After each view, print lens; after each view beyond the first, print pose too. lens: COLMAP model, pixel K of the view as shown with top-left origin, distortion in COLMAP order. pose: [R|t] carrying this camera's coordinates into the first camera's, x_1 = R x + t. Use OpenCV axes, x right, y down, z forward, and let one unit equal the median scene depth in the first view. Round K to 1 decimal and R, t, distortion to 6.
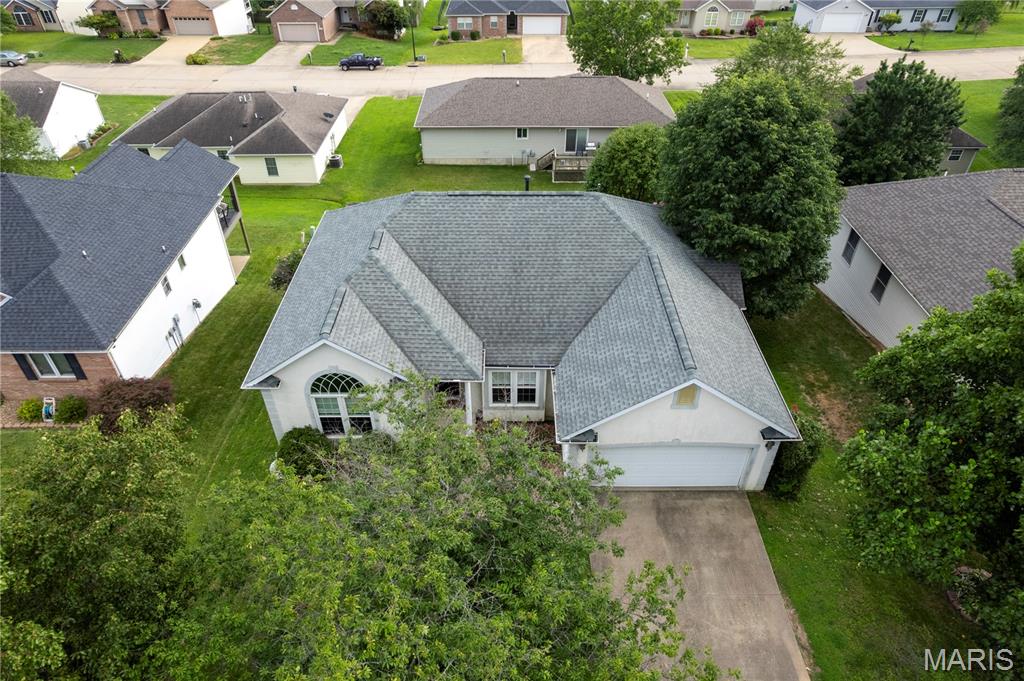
lens RADIAL K [[654.8, 0, 510.1], [0, 654.8, 345.2], [0, 0, 1]] dist [-0.076898, 0.070437]
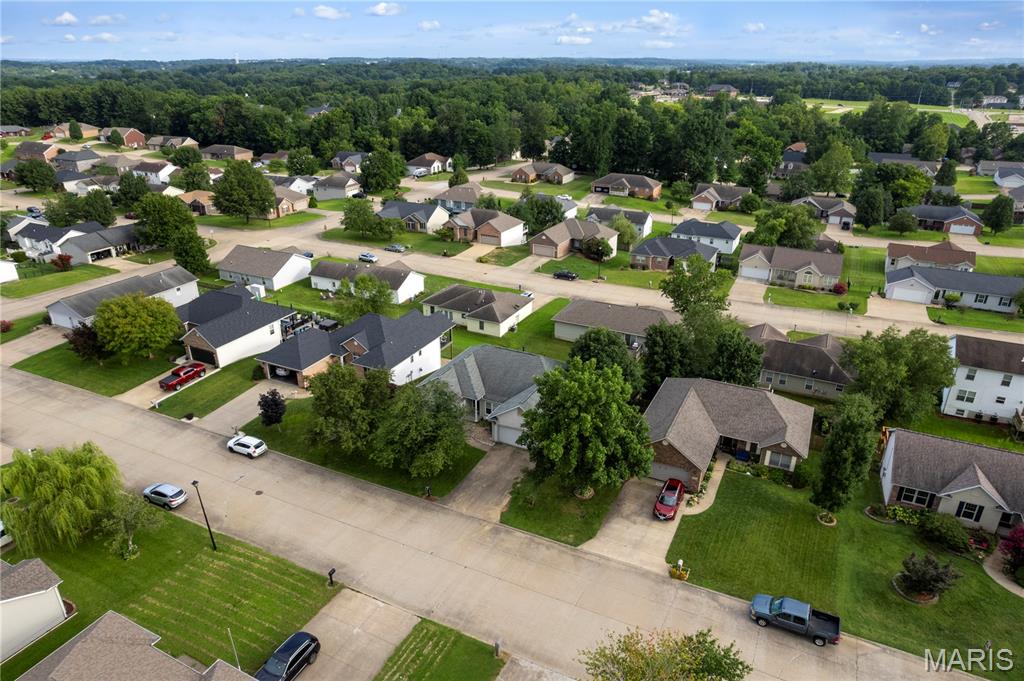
lens RADIAL K [[654.8, 0, 510.1], [0, 654.8, 345.2], [0, 0, 1]] dist [-0.076898, 0.070437]
pose [[0.890670, 0.183271, -0.416075, 0.583856], [-0.280774, 0.941514, -0.186325, 0.147765], [0.357592, 0.282777, 0.890037, -0.805072]]
